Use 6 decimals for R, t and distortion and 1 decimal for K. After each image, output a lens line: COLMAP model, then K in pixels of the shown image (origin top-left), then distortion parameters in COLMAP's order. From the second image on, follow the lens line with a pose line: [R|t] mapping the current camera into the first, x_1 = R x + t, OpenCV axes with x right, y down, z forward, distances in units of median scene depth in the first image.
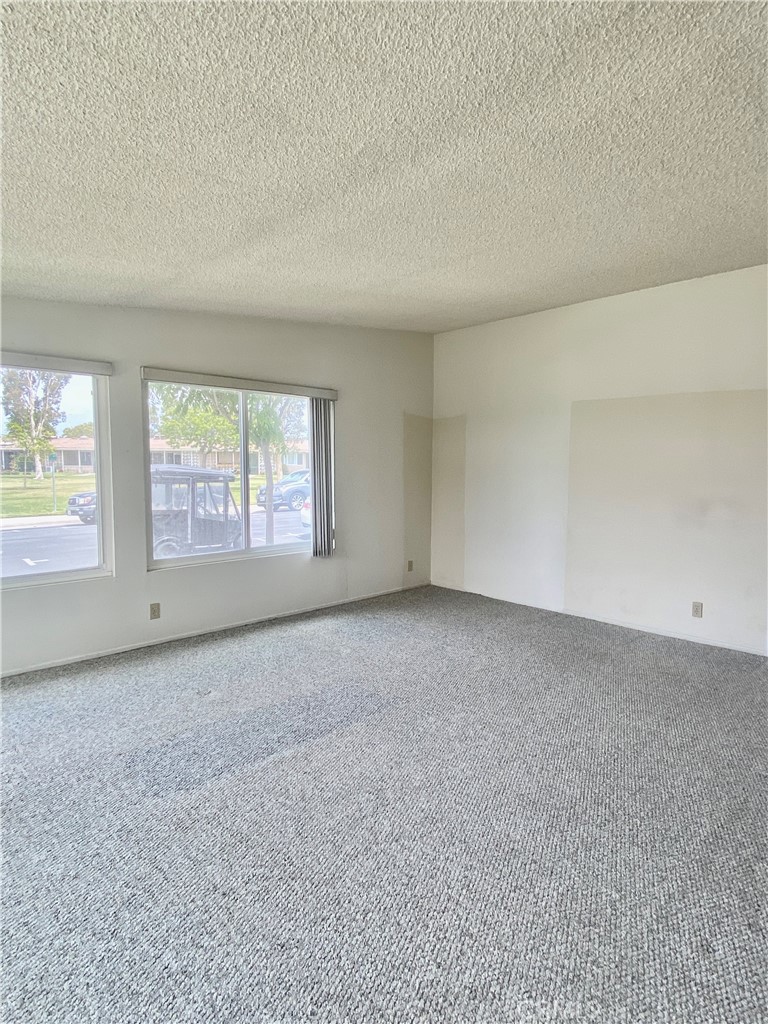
lens RADIAL K [[580.3, 0, 383.7], [0, 580.3, 505.7], [0, 0, 1]] dist [0.029953, -0.021249]
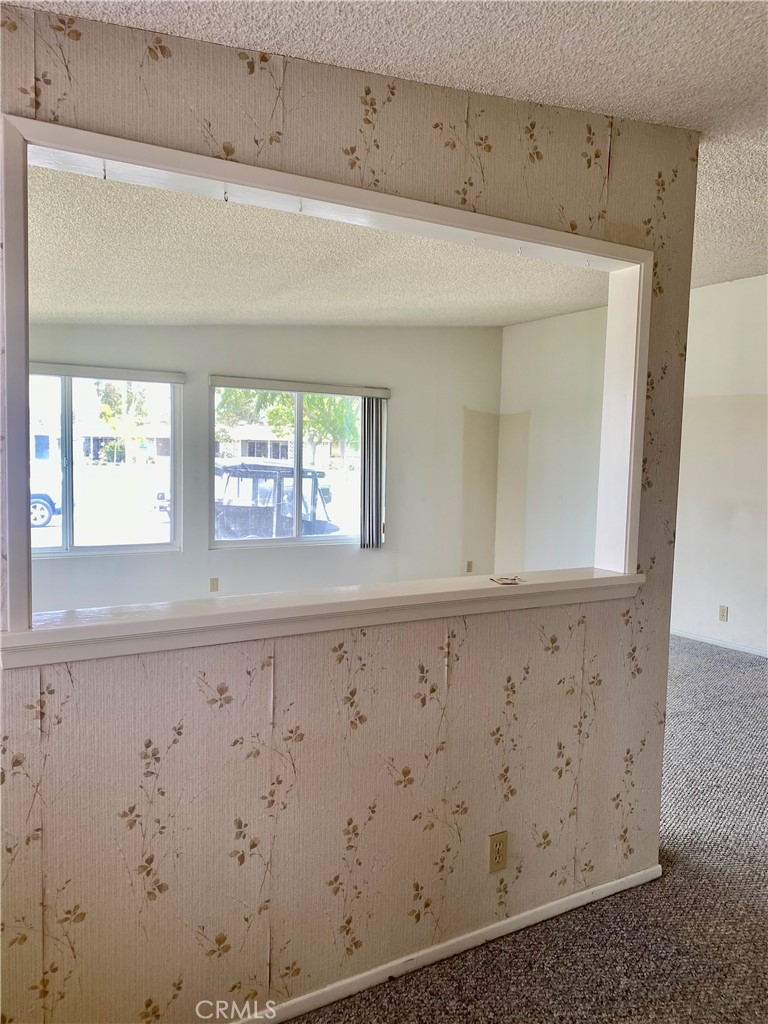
lens RADIAL K [[789.0, 0, 383.9], [0, 789.0, 517.0], [0, 0, 1]] dist [0.016261, -0.003470]
pose [[0.975376, 0.031829, -0.218242, 0.224327], [-0.031348, 0.999492, 0.005668, 0.021322], [0.218311, 0.001313, 0.975878, -0.374025]]
